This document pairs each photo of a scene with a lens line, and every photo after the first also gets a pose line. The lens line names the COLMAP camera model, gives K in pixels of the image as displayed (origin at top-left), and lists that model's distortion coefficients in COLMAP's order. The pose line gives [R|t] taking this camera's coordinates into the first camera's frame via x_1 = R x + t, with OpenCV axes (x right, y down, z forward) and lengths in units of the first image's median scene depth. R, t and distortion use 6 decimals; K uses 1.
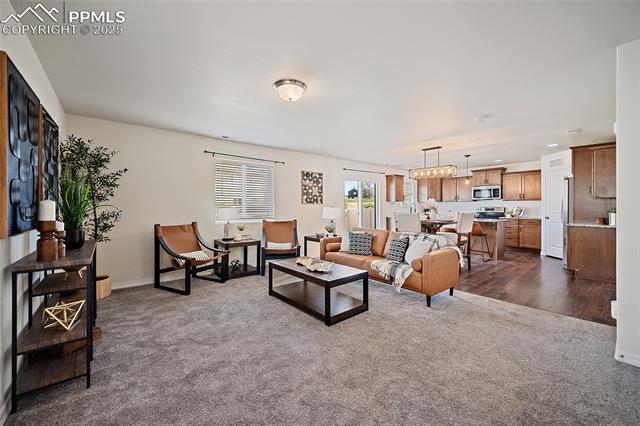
lens RADIAL K [[255.7, 0, 320.9], [0, 255.7, 206.2], [0, 0, 1]] dist [-0.002491, -0.000360]
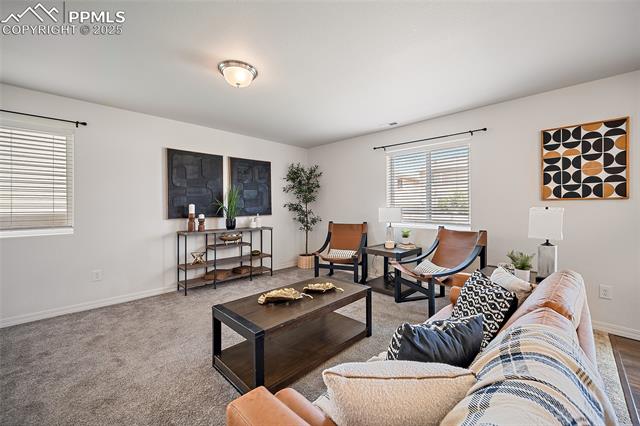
lens RADIAL K [[255.7, 0, 320.9], [0, 255.7, 206.2], [0, 0, 1]] dist [-0.002491, -0.000360]
pose [[0.098967, -0.002103, -0.995089, 0.524960], [0.004050, 0.999990, -0.001711, 0.000985], [0.995082, -0.003861, 0.098974, 0.802659]]
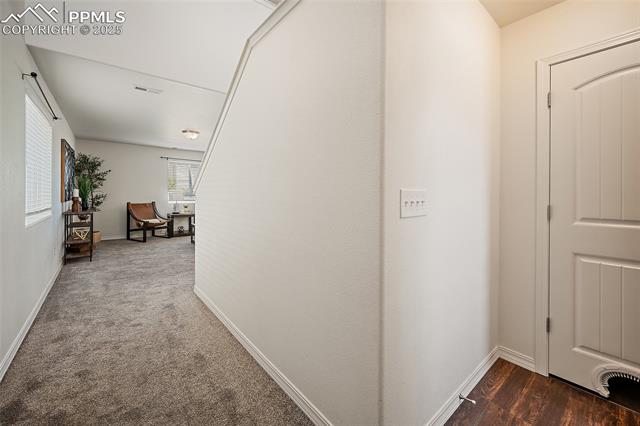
lens RADIAL K [[261.7, 0, 318.9], [0, 261.7, 191.9], [0, 0, 1]] dist [-0.000082, 0.000038]
pose [[0.999967, 0.007711, 0.002742, 0.586332], [-0.007696, 0.999955, -0.005543, 0.000936], [-0.002785, 0.005522, 0.999981, -0.703323]]
